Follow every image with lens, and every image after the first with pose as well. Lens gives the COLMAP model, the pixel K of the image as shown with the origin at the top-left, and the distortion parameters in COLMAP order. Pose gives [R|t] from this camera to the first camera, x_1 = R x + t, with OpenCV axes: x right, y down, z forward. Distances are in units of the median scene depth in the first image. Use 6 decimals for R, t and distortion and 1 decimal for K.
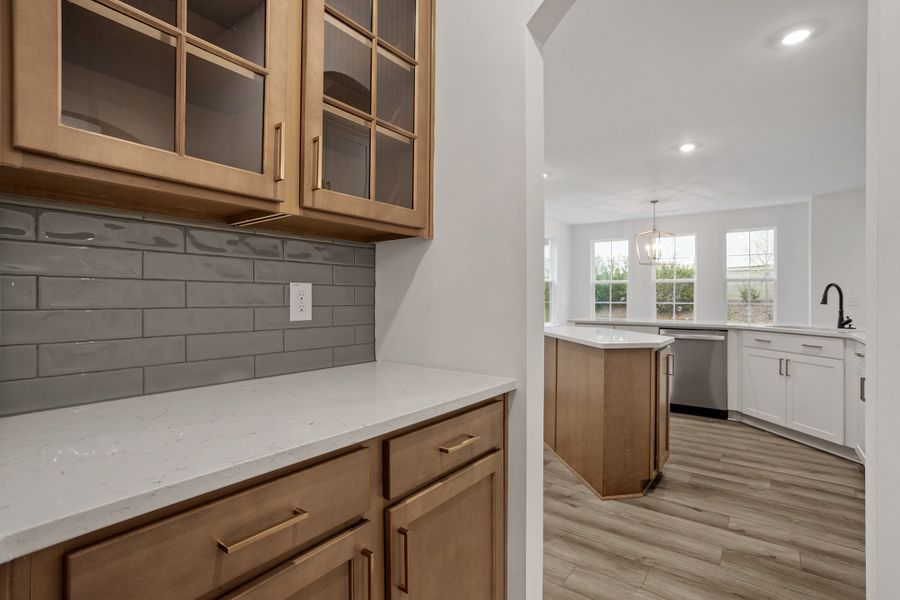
lens RADIAL K [[428.4, 0, 450.0], [0, 428.4, 300.0], [0, 0, 1]] dist [-0.003468, -0.000056]
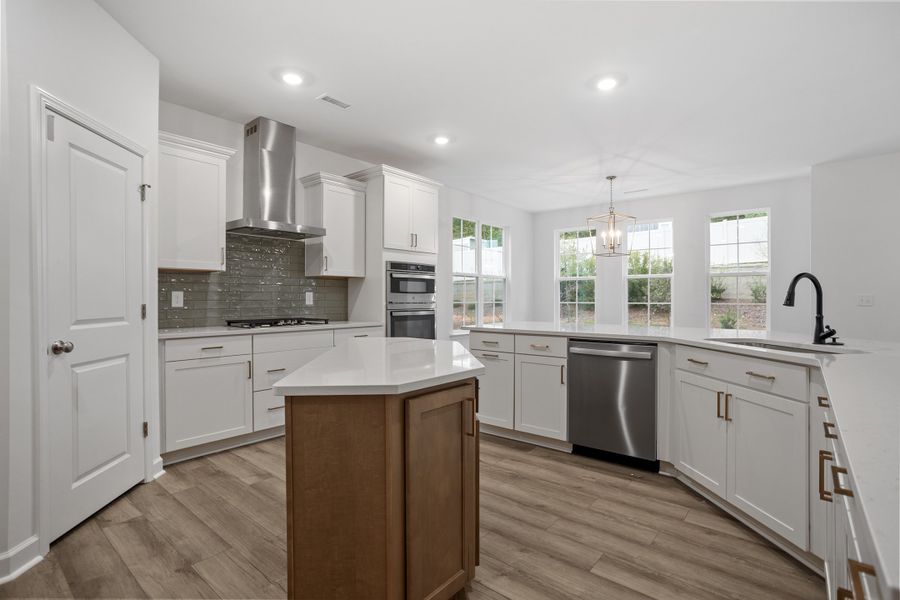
lens RADIAL K [[430.7, 0, 446.1], [0, 430.7, 301.1], [0, 0, 1]] dist [-0.038568, 0.022967]
pose [[0.998450, -0.004270, -0.055484, 0.403840], [0.004333, 0.999990, 0.001018, 0.000042], [0.055479, -0.001257, 0.998459, 0.347202]]
